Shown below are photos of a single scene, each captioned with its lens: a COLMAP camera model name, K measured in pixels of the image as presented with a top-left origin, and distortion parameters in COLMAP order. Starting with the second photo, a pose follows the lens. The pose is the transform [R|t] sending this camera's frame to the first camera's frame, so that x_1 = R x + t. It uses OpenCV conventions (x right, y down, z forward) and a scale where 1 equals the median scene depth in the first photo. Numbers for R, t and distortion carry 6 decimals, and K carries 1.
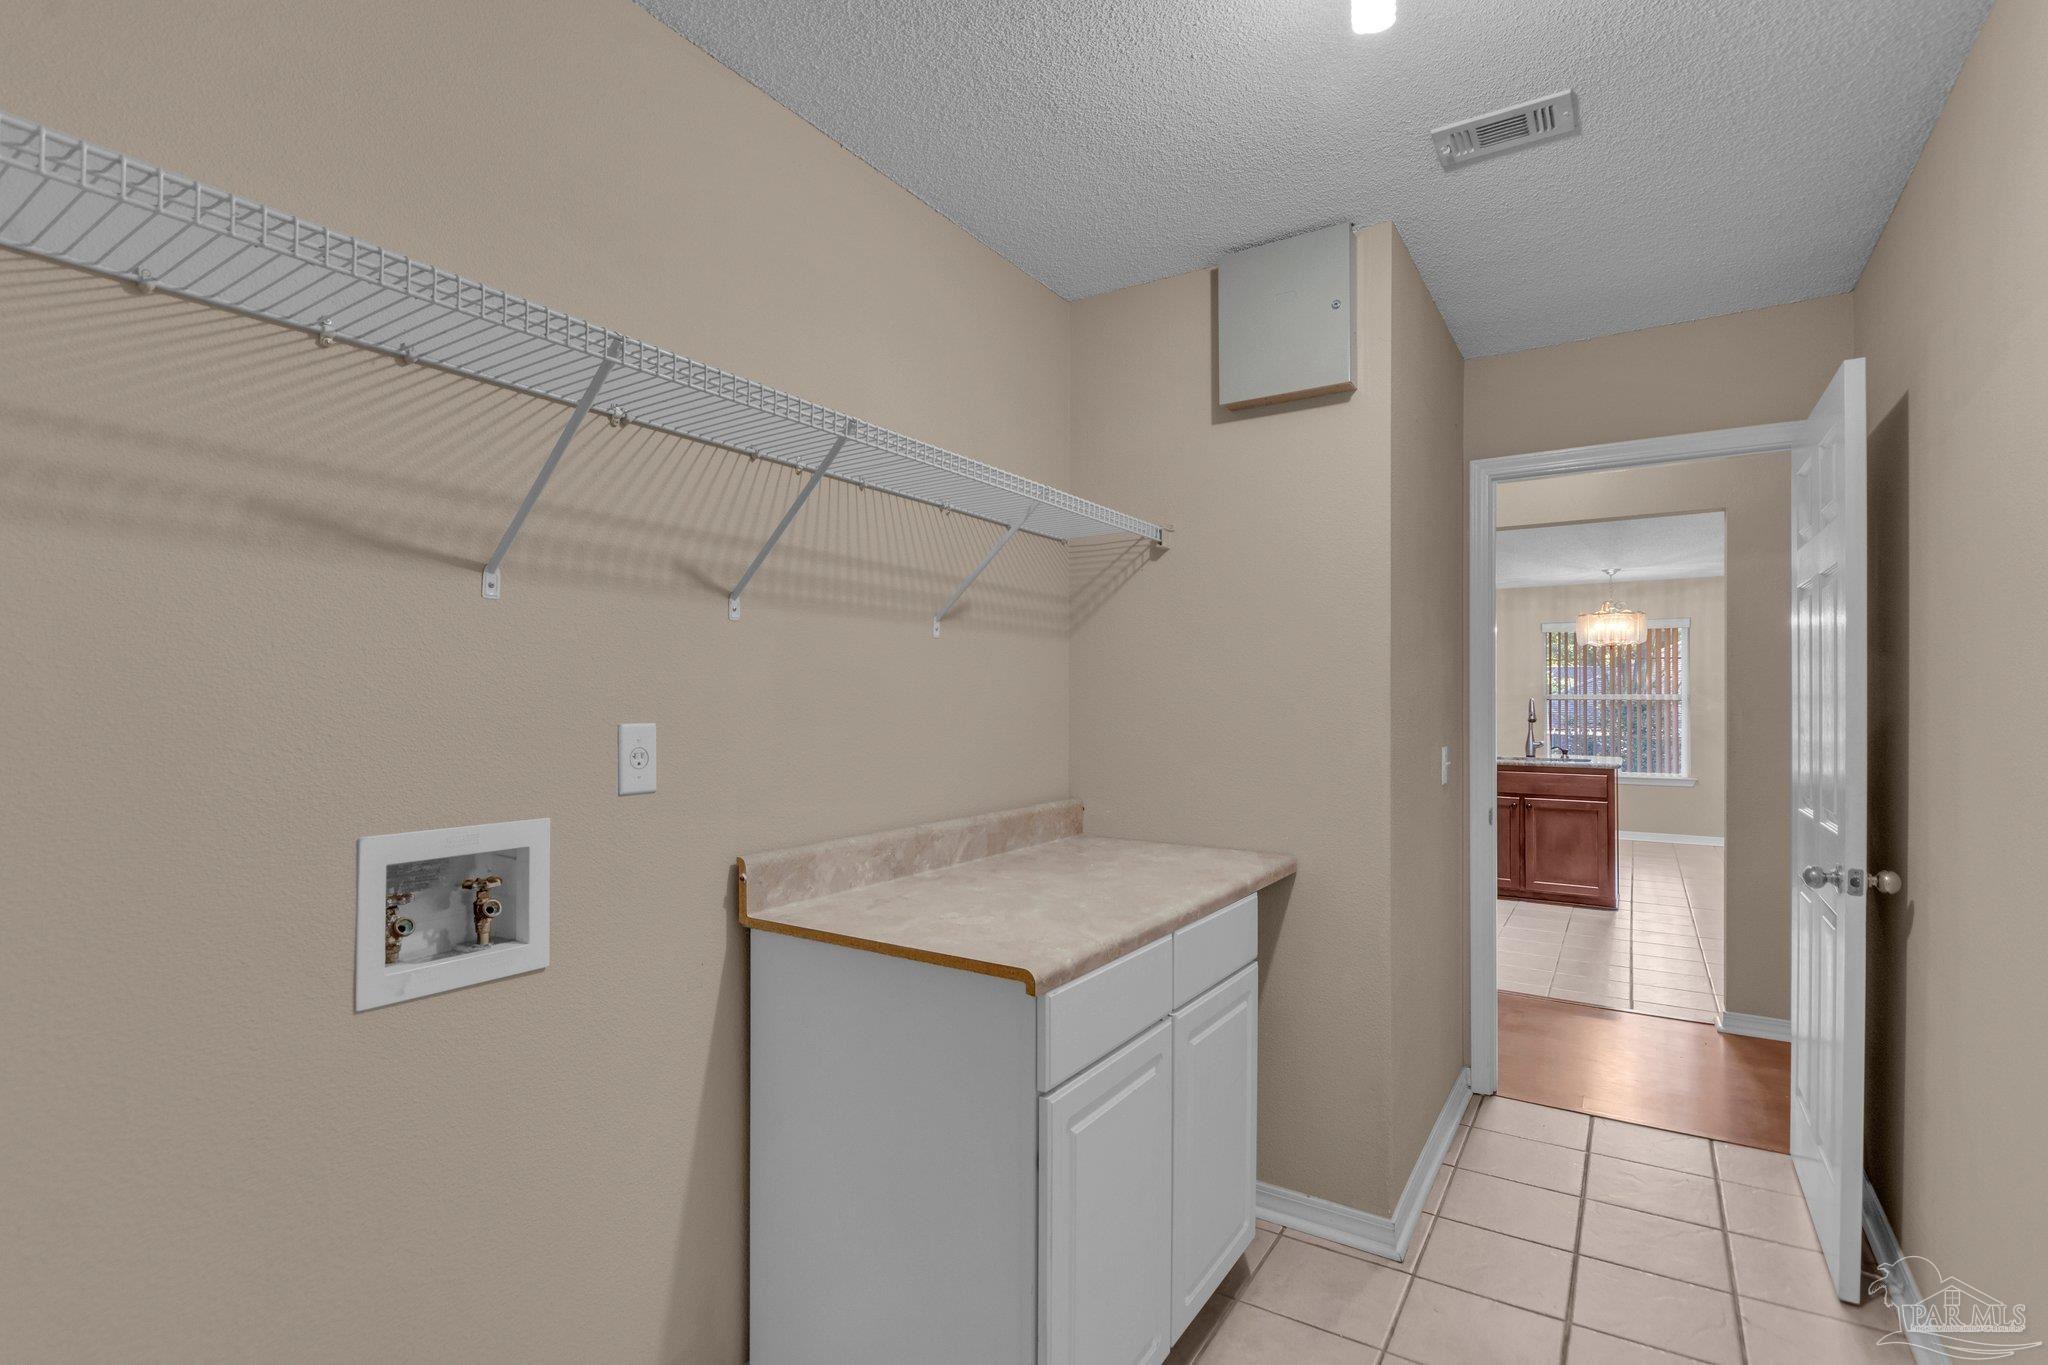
lens RADIAL K [[959.9, 0, 1008.9], [0, 959.9, 683.4], [0, 0, 1]] dist [0.009685, -0.006497]
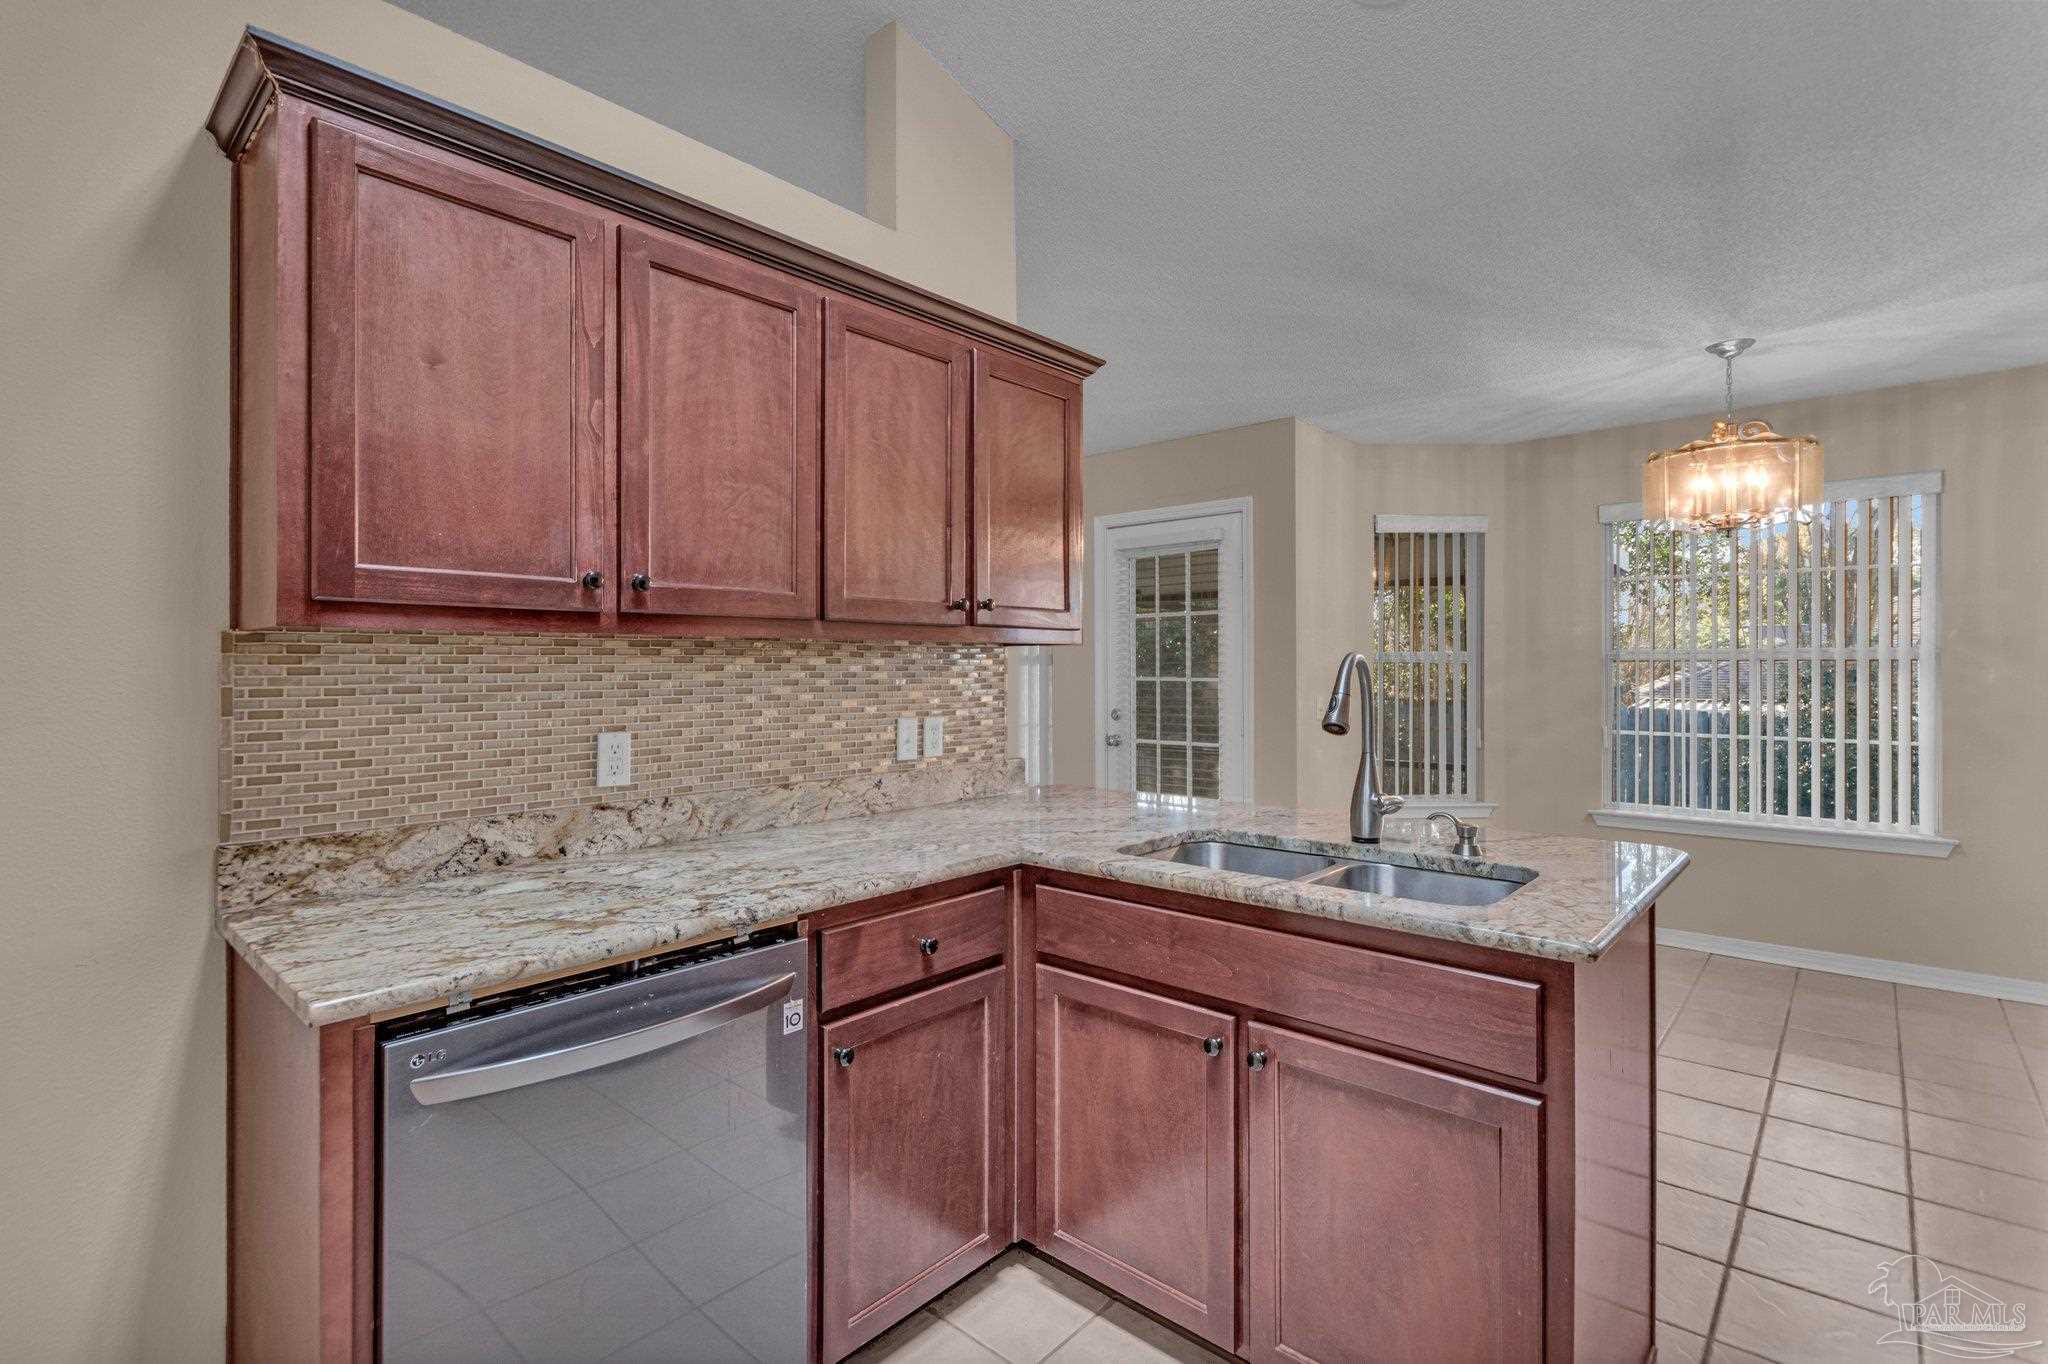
lens RADIAL K [[959.9, 0, 1020.6], [0, 959.9, 666.6], [0, 0, 1]] dist [0.009685, -0.006497]
pose [[0.988681, -0.008446, -0.149797, 0.390497], [0.010524, 0.999859, 0.013088, 0.011703], [0.149665, -0.014516, 0.988630, 0.550138]]
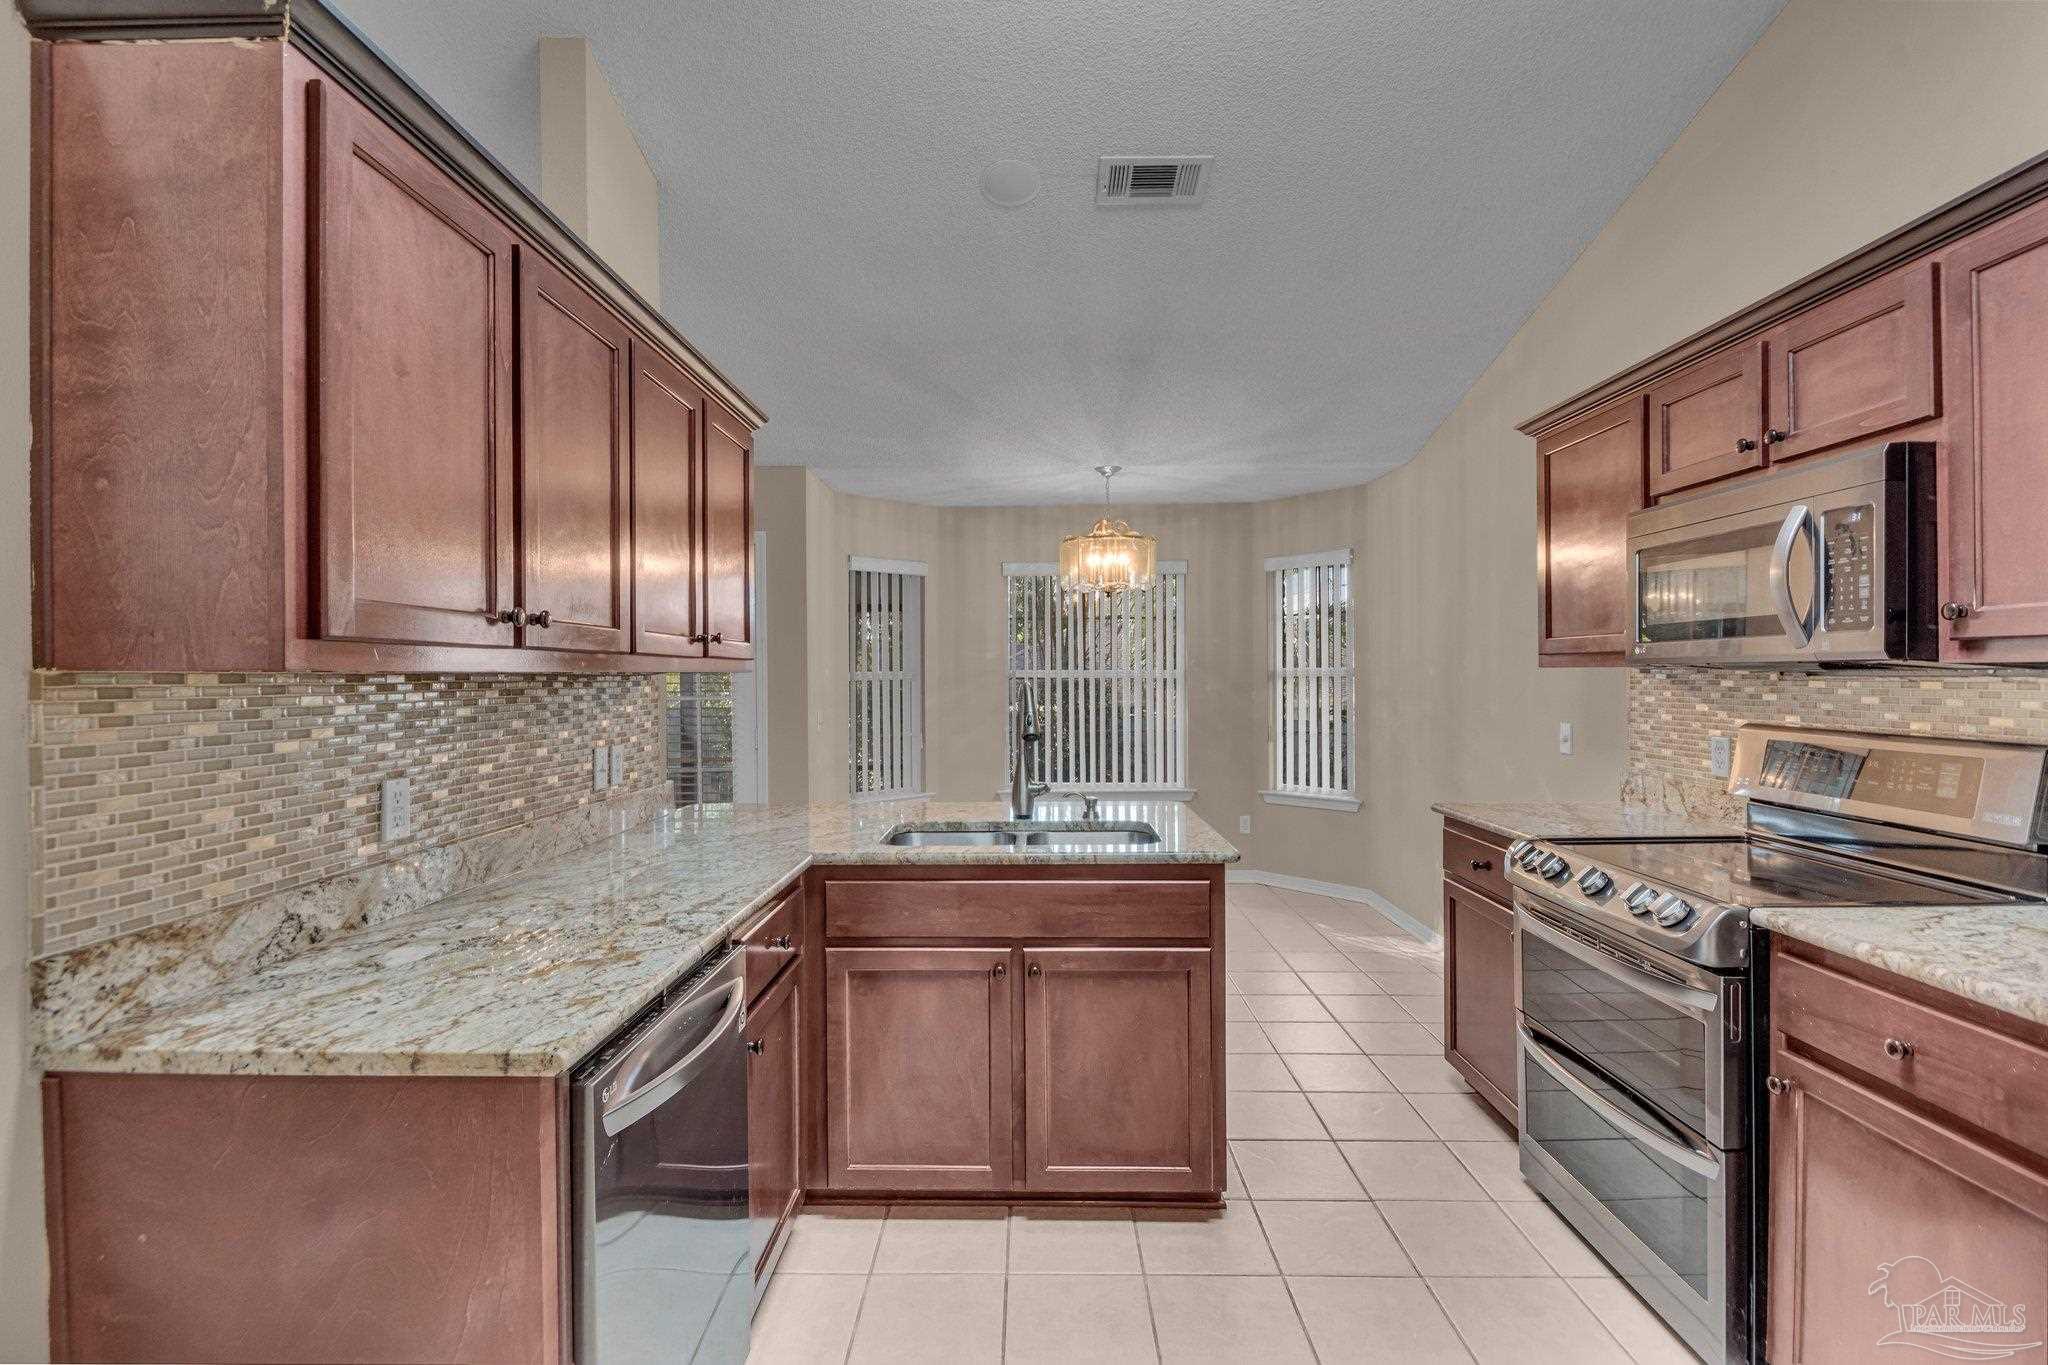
lens RADIAL K [[959.9, 0, 1034.8], [0, 959.9, 677.3], [0, 0, 1]] dist [0.009685, -0.006497]
pose [[0.837857, -0.011404, 0.545770, 0.253407], [0.001641, 0.999830, 0.018371, 0.004076], [-0.545887, -0.014497, 0.837733, 0.516951]]
